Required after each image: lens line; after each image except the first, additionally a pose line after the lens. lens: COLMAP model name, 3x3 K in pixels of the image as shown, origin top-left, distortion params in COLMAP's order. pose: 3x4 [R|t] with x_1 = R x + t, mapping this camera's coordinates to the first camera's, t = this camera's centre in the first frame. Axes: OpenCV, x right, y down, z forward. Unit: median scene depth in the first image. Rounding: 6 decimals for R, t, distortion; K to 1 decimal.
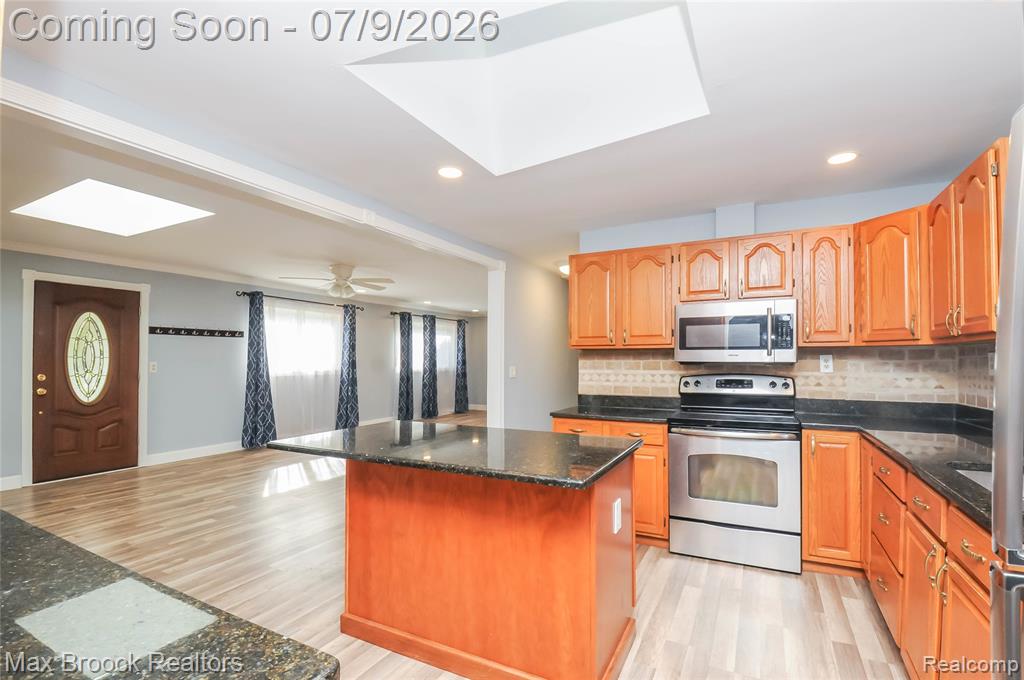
lens RADIAL K [[469.3, 0, 517.2], [0, 469.3, 356.1], [0, 0, 1]] dist [0.023925, -0.040719]
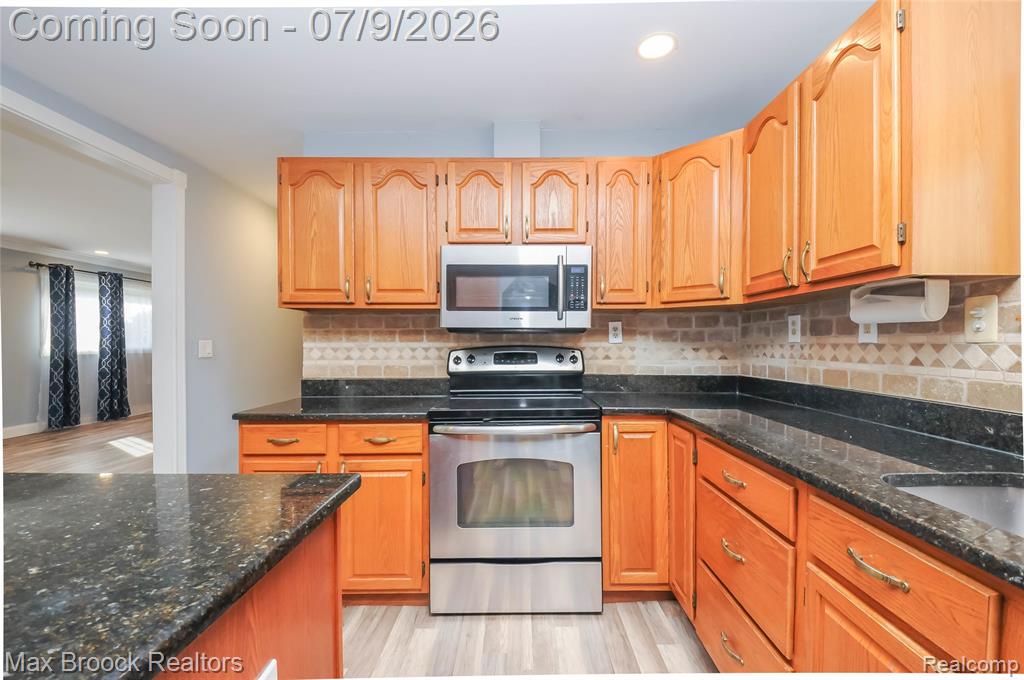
lens RADIAL K [[453.4, 0, 512.0], [0, 453.4, 340.0], [0, 0, 1]] dist [0.021850, -0.013704]
pose [[0.897596, 0.000954, 0.440818, 0.137687], [-0.001908, 0.999997, 0.001722, 0.029281], [-0.440815, -0.002387, 0.897595, 0.360014]]
